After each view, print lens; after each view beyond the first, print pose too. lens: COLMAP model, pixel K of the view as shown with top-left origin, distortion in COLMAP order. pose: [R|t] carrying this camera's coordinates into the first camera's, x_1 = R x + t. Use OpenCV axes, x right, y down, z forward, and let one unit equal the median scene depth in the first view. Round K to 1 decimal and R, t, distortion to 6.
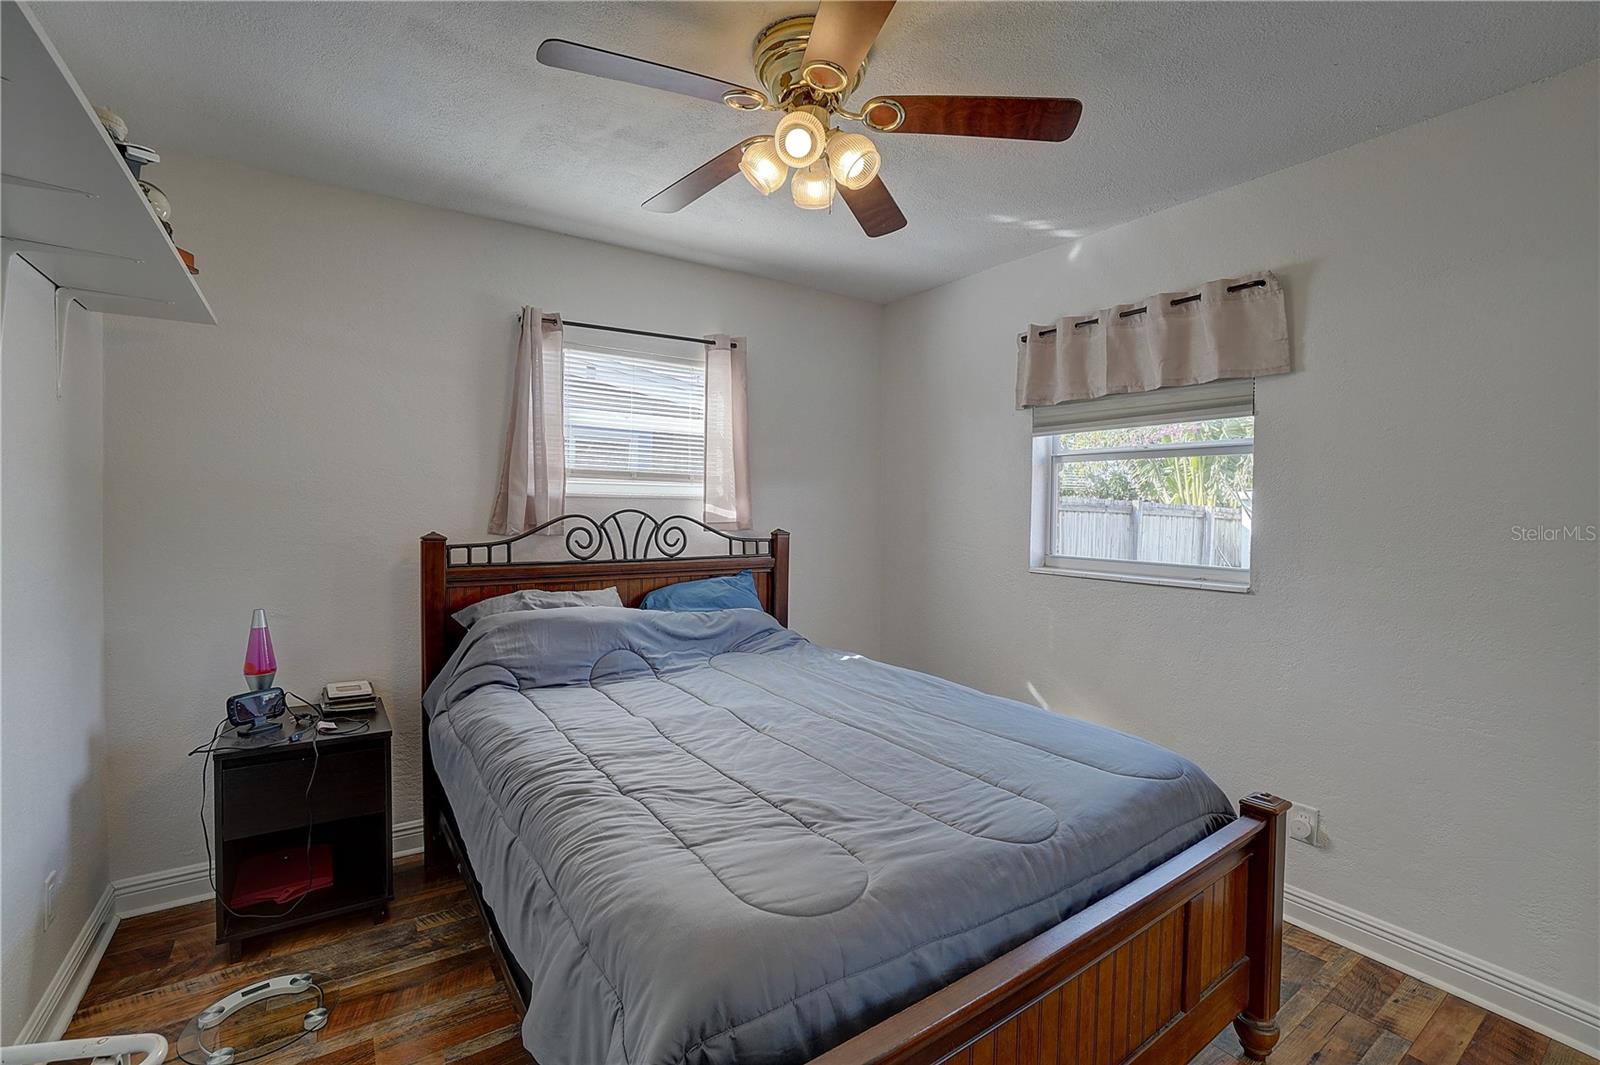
lens RADIAL K [[704.6, 0, 793.9], [0, 704.6, 527.9], [0, 0, 1]] dist [-0.032505, 0.000986]
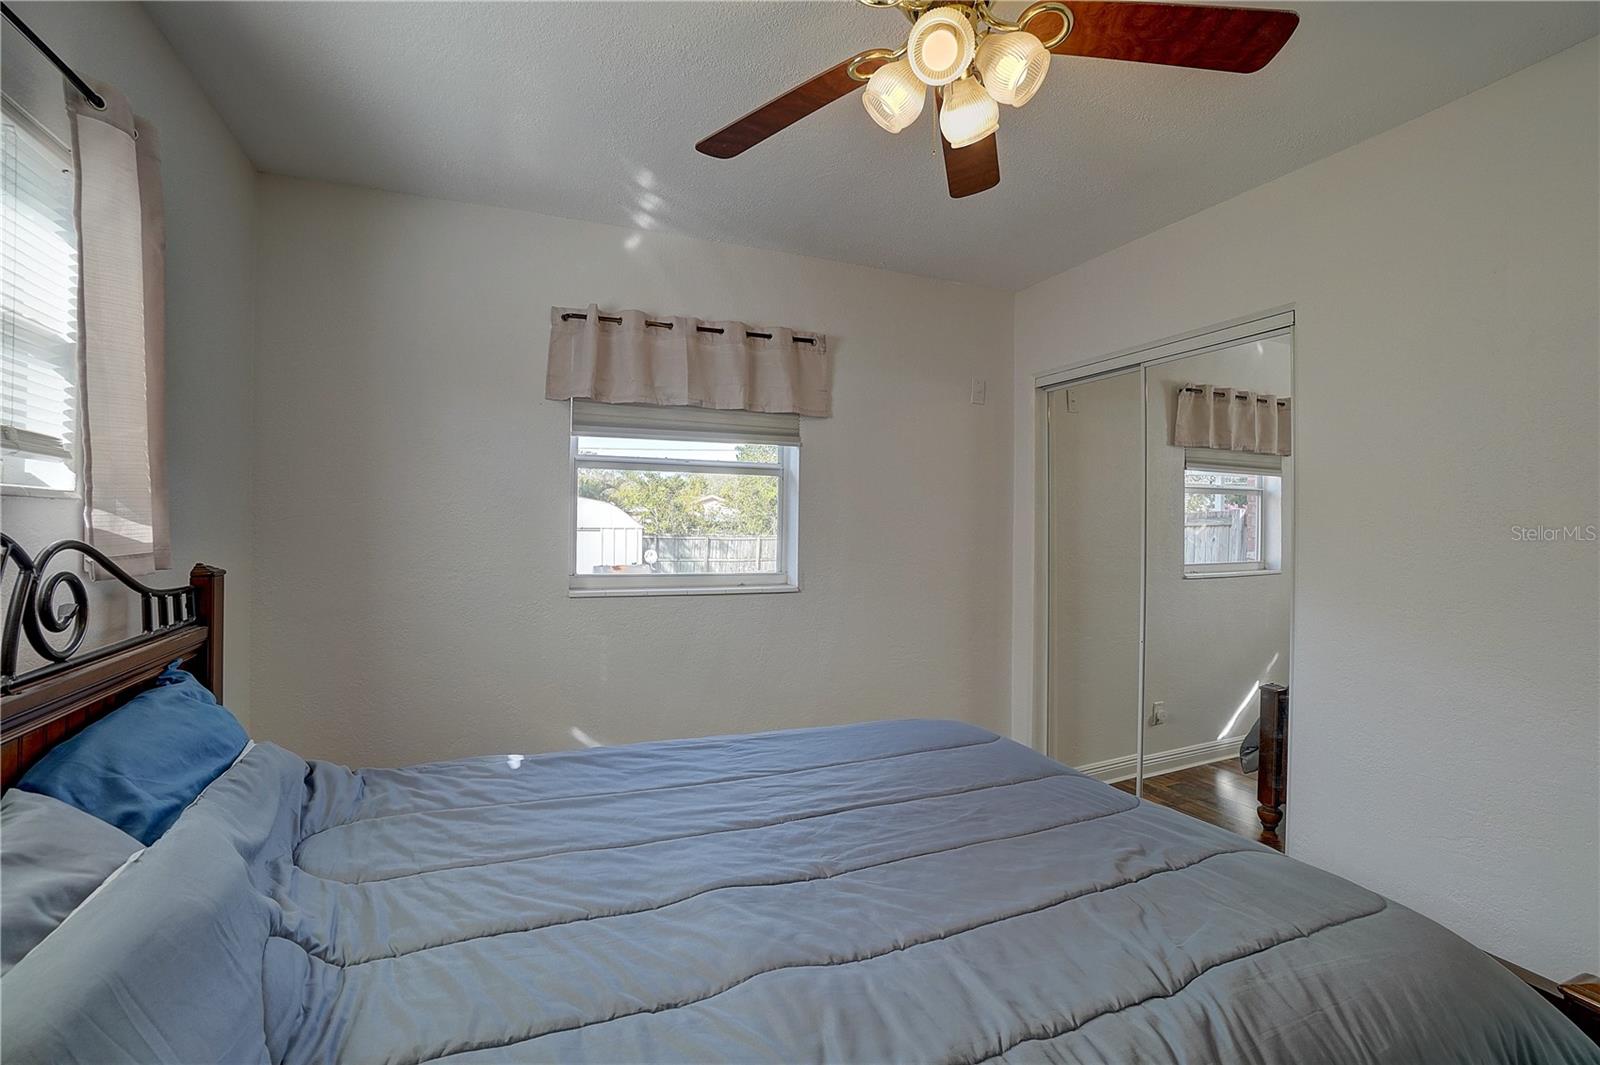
lens RADIAL K [[704.6, 0, 796.2], [0, 704.6, 524.3], [0, 0, 1]] dist [-0.032505, 0.000986]
pose [[0.214583, -0.005146, 0.976692, -0.527647], [0.021257, 0.999774, 0.000597, -0.022969], [-0.976474, 0.020633, 0.214643, 0.699226]]
